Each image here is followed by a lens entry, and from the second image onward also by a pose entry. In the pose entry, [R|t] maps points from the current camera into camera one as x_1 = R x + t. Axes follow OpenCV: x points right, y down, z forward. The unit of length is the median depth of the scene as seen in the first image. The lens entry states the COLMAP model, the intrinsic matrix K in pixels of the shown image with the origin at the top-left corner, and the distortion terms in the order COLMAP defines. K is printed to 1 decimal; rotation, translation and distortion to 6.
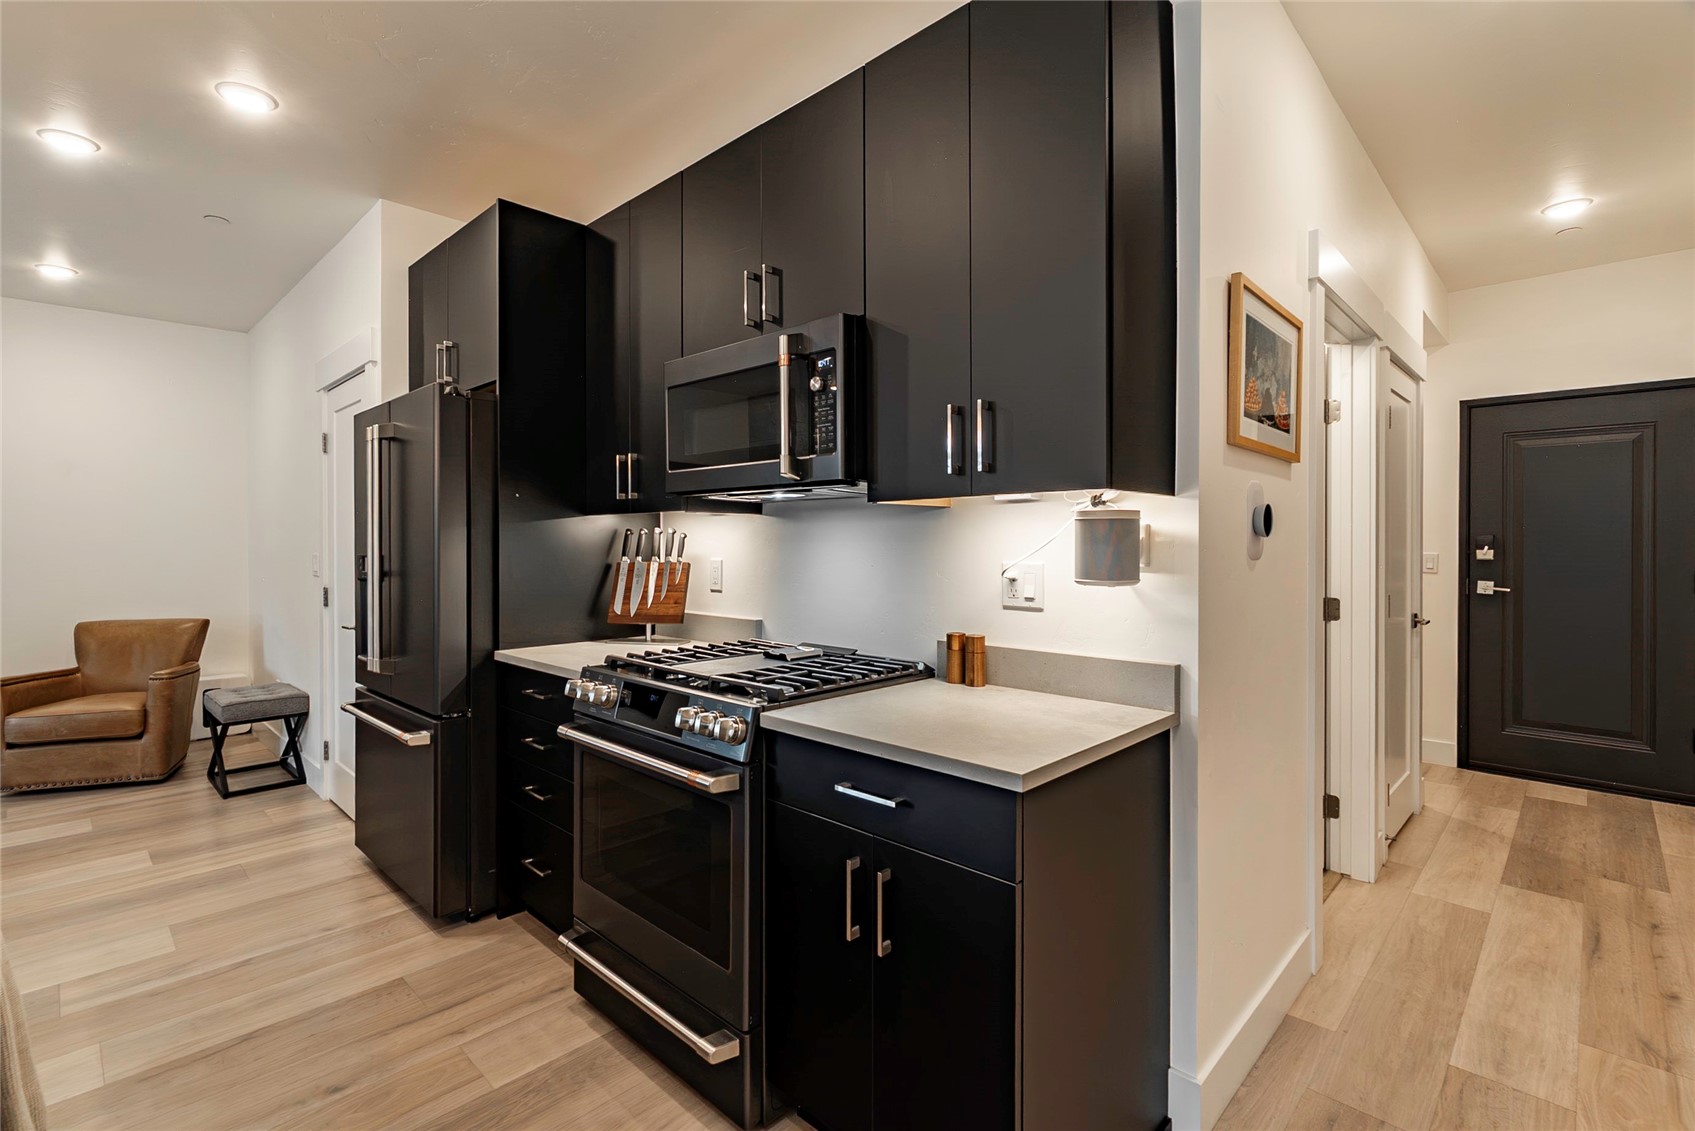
lens RADIAL K [[767.7, 0, 841.4], [0, 767.7, 554.0], [0, 0, 1]] dist [0.004705, -0.003299]
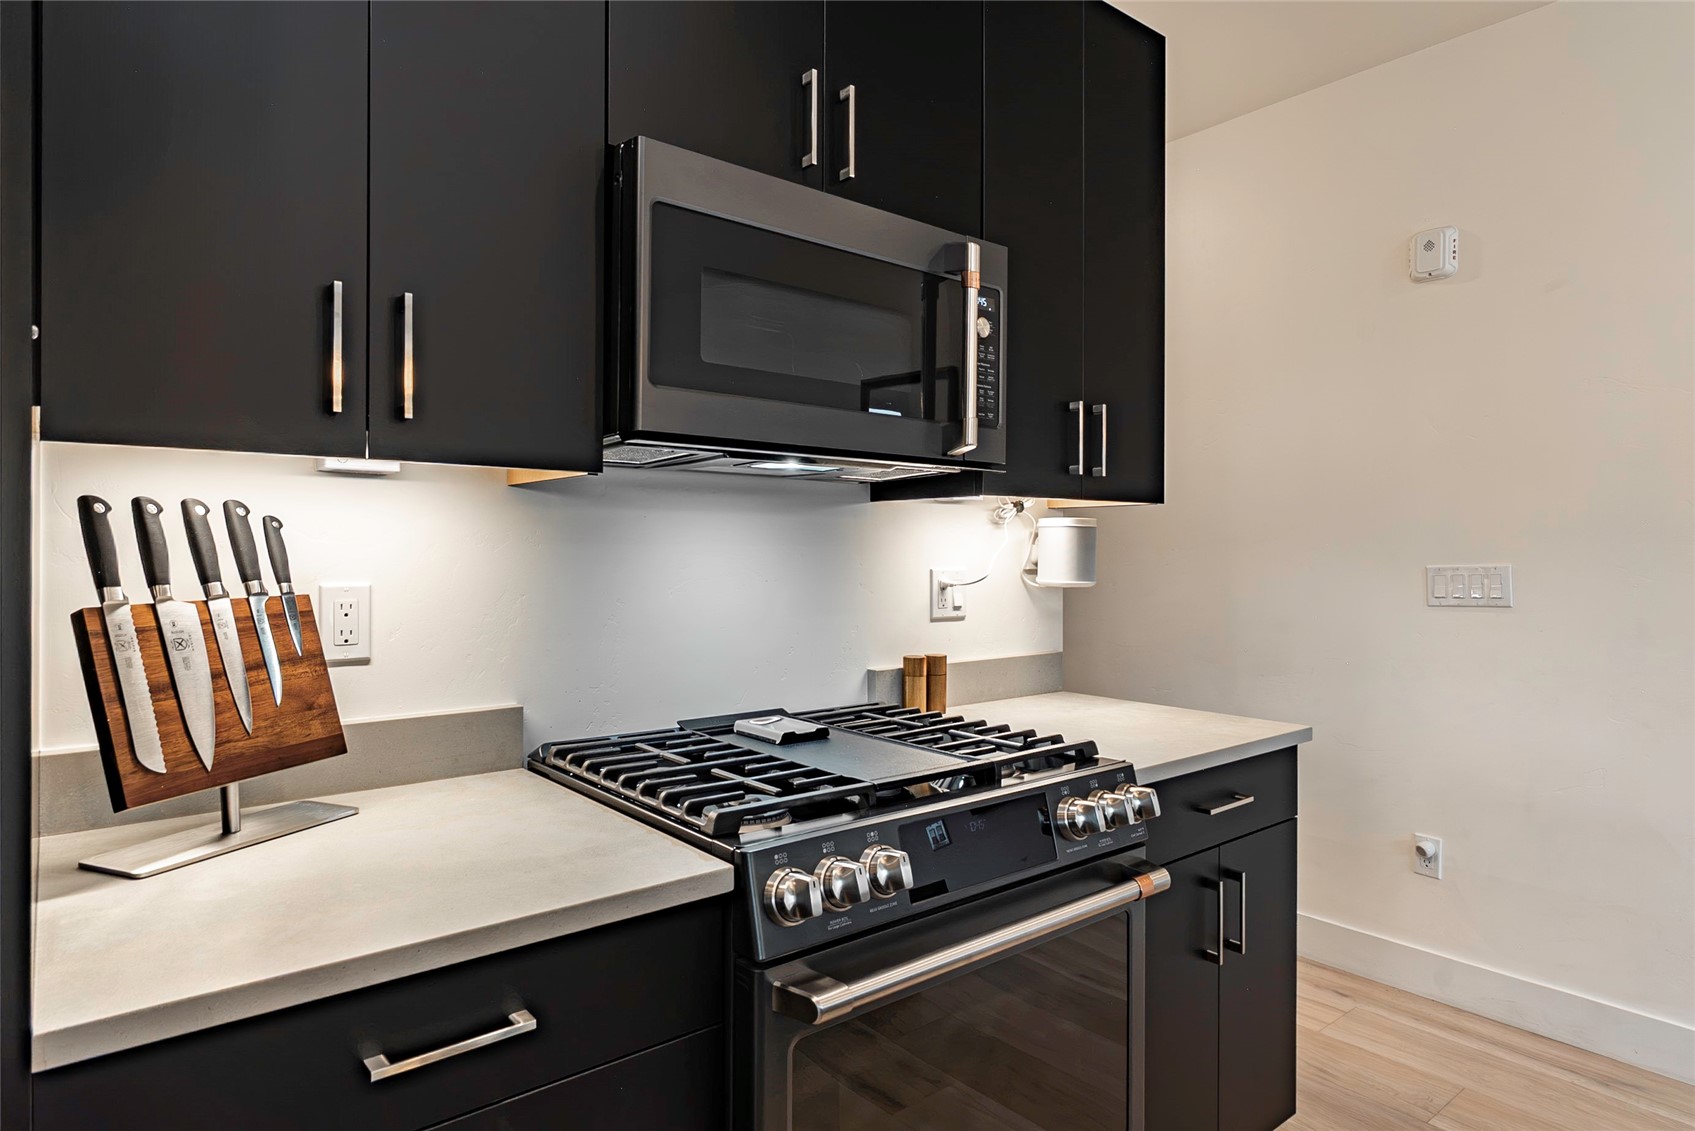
lens RADIAL K [[964.4, 0, 835.9], [0, 964.4, 560.7], [0, 0, 1]] dist [0.007652, -0.006446]
pose [[0.119107, -0.008885, 0.992842, -0.934595], [0.011243, 0.999908, 0.007600, -0.008842], [-0.992818, 0.010257, 0.119196, 1.003941]]
